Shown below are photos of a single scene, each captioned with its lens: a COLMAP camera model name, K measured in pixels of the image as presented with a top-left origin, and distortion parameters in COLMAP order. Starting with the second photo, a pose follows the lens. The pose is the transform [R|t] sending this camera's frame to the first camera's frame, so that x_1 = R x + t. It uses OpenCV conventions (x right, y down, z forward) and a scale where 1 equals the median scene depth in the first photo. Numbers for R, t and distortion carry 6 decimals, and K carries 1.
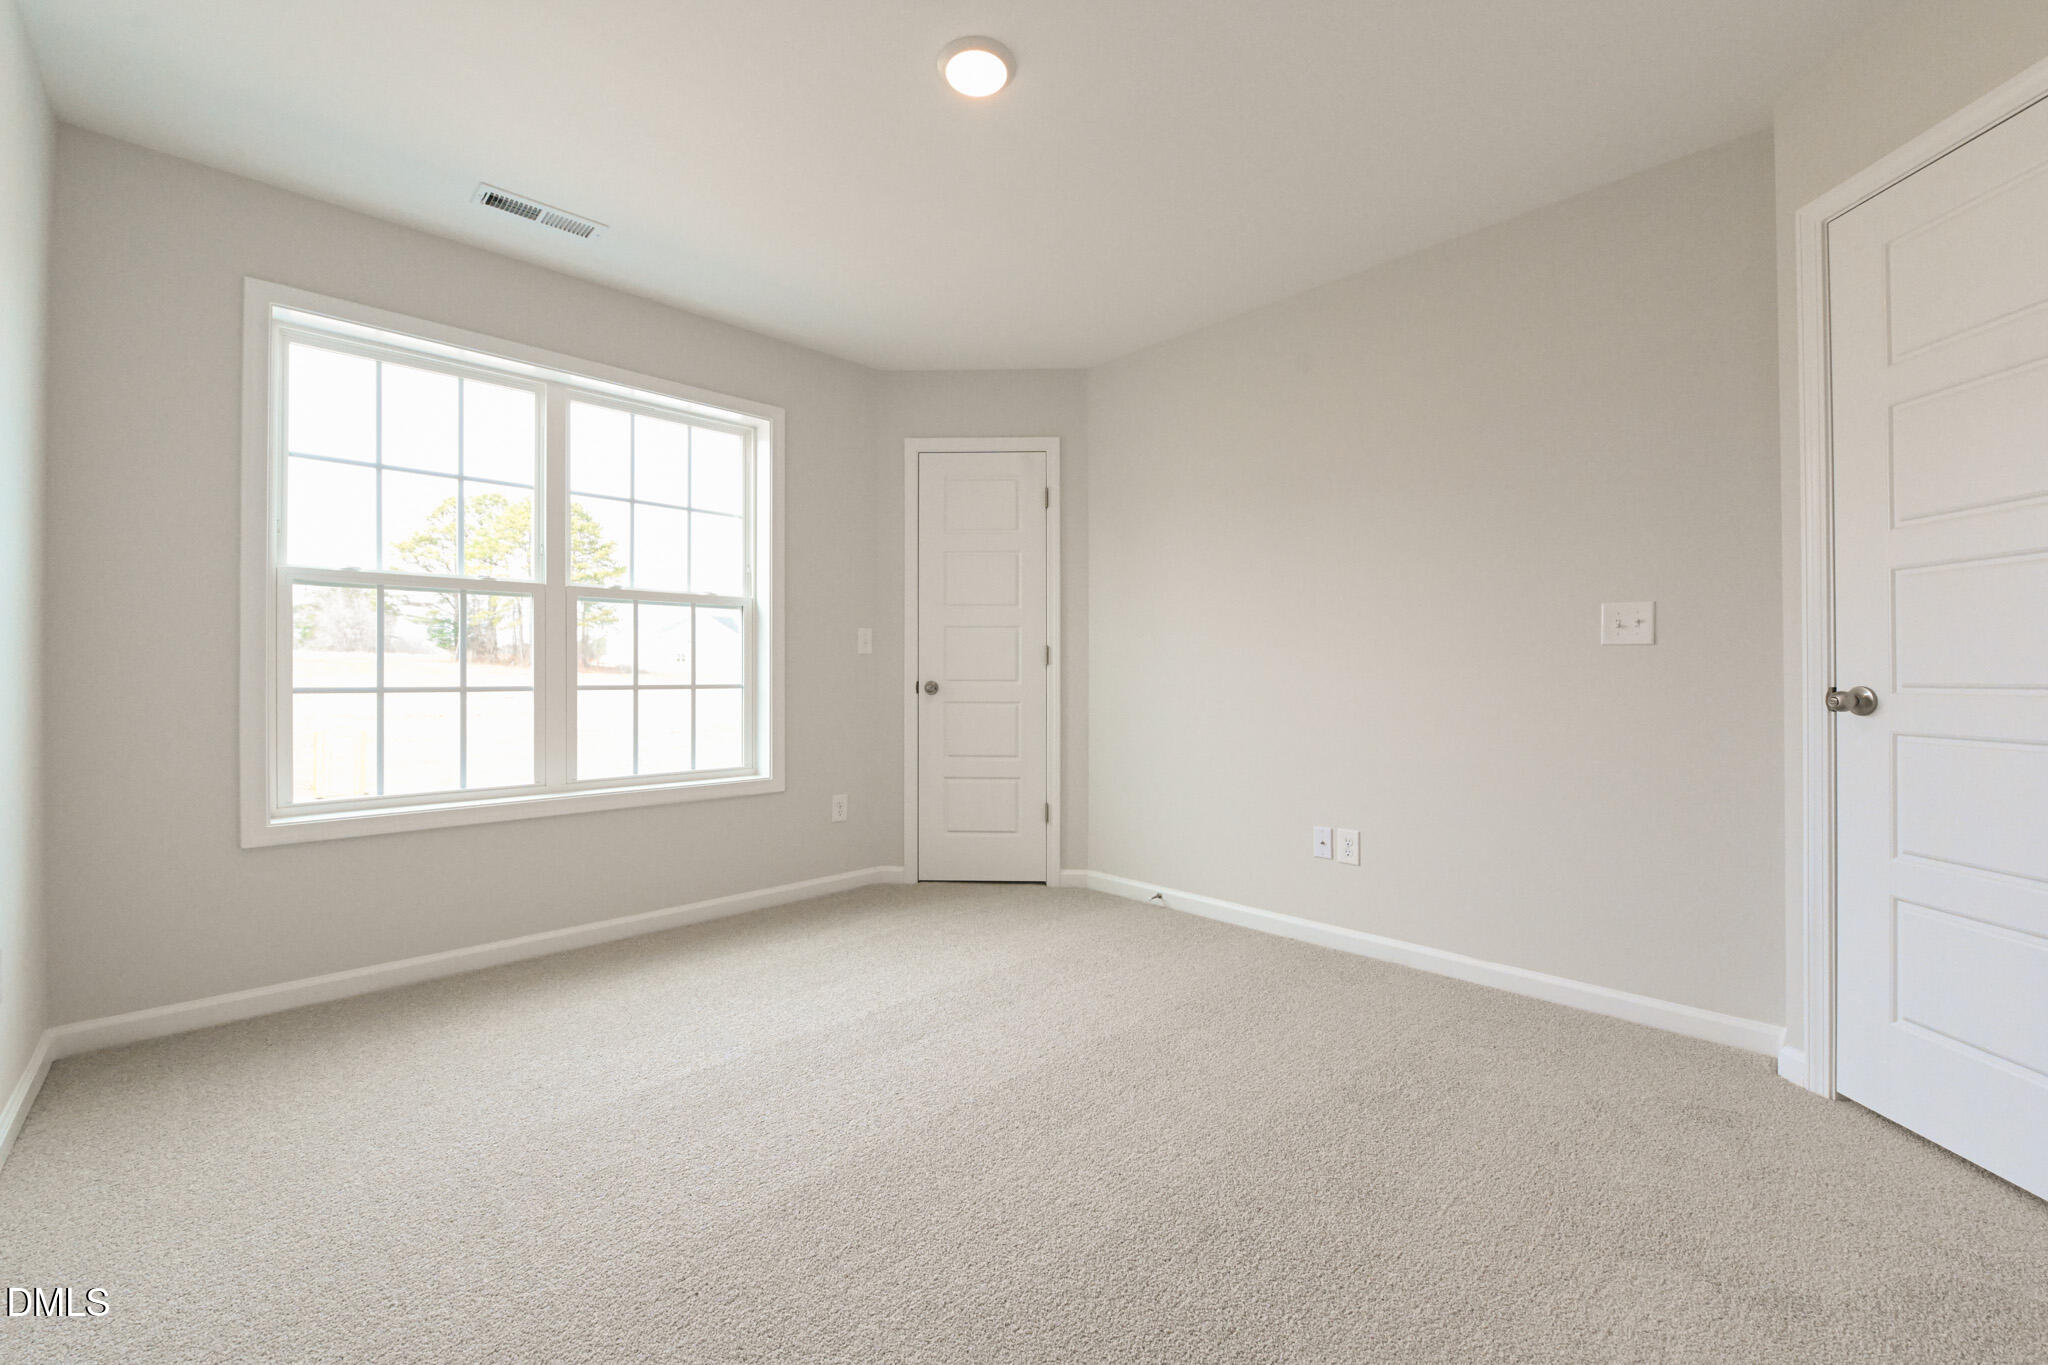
lens RADIAL K [[841.5, 0, 1033.6], [0, 841.5, 678.8], [0, 0, 1]] dist [0.004718, 0.000790]
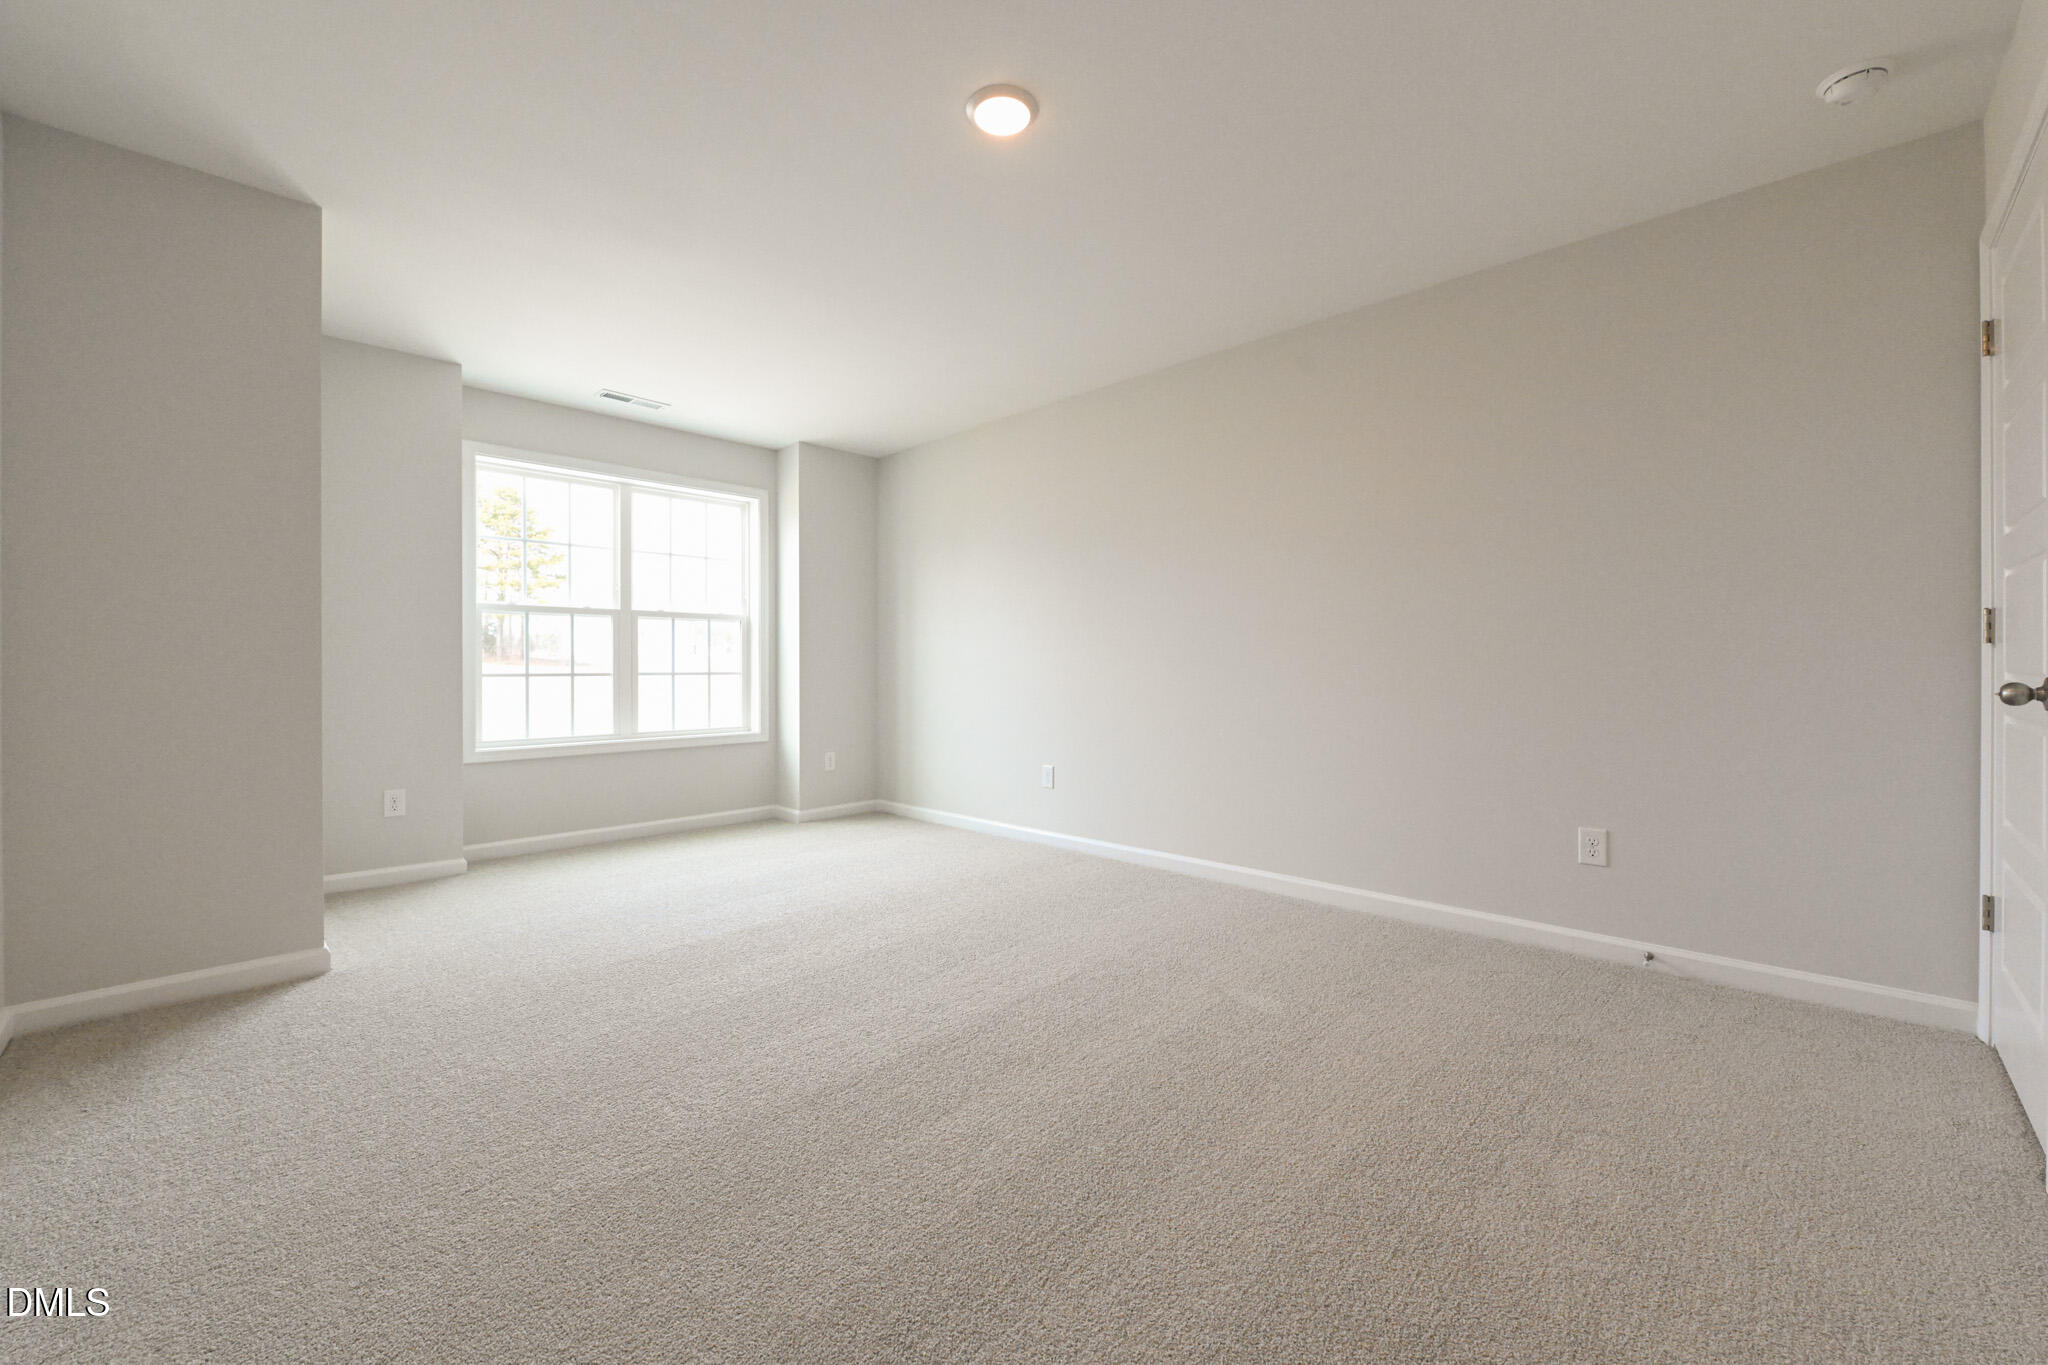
lens RADIAL K [[806.7, 0, 1004.5], [0, 806.7, 681.8], [0, 0, 1]] dist [-0.010639, -0.000241]
pose [[0.999970, -0.007265, -0.002510, 0.141070], [0.007272, 0.999970, 0.002750, 0.024581], [0.002490, -0.002769, 0.999993, -0.477689]]
